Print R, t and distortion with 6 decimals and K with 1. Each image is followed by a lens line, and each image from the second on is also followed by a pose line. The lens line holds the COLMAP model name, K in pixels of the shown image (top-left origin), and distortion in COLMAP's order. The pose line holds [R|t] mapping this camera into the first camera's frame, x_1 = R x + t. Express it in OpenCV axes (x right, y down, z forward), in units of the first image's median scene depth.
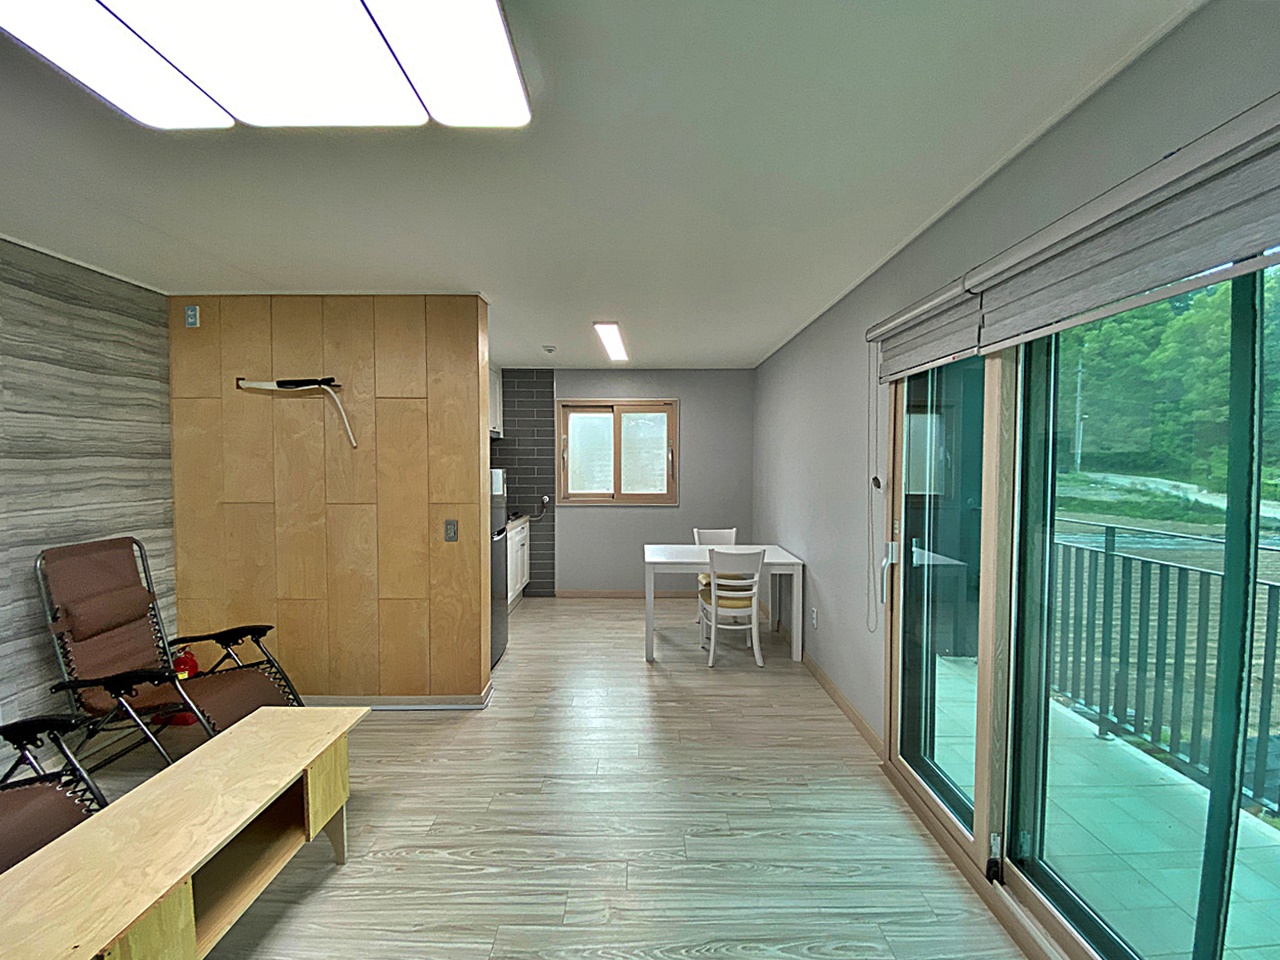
lens RADIAL K [[532.2, 0, 635.4], [0, 532.2, 475.9], [0, 0, 1]] dist [0.046674, -0.030176]
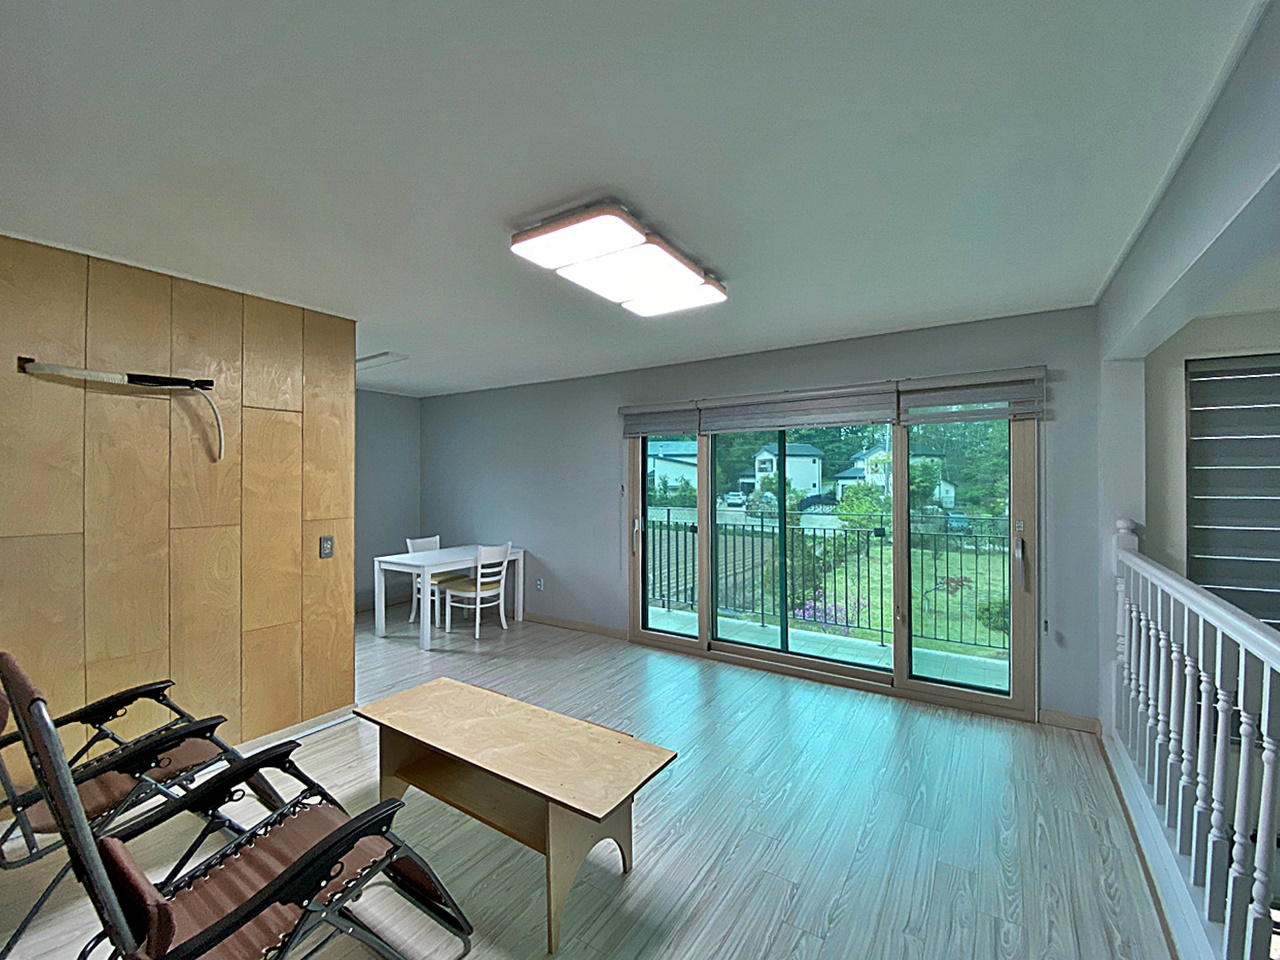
lens RADIAL K [[532.2, 0, 635.4], [0, 532.2, 475.9], [0, 0, 1]] dist [0.046674, -0.030176]
pose [[0.550911, 0.004093, 0.834554, -0.867543], [0.028489, 0.999313, -0.023707, 0.010315], [-0.834078, 0.036836, 0.550416, -0.038367]]
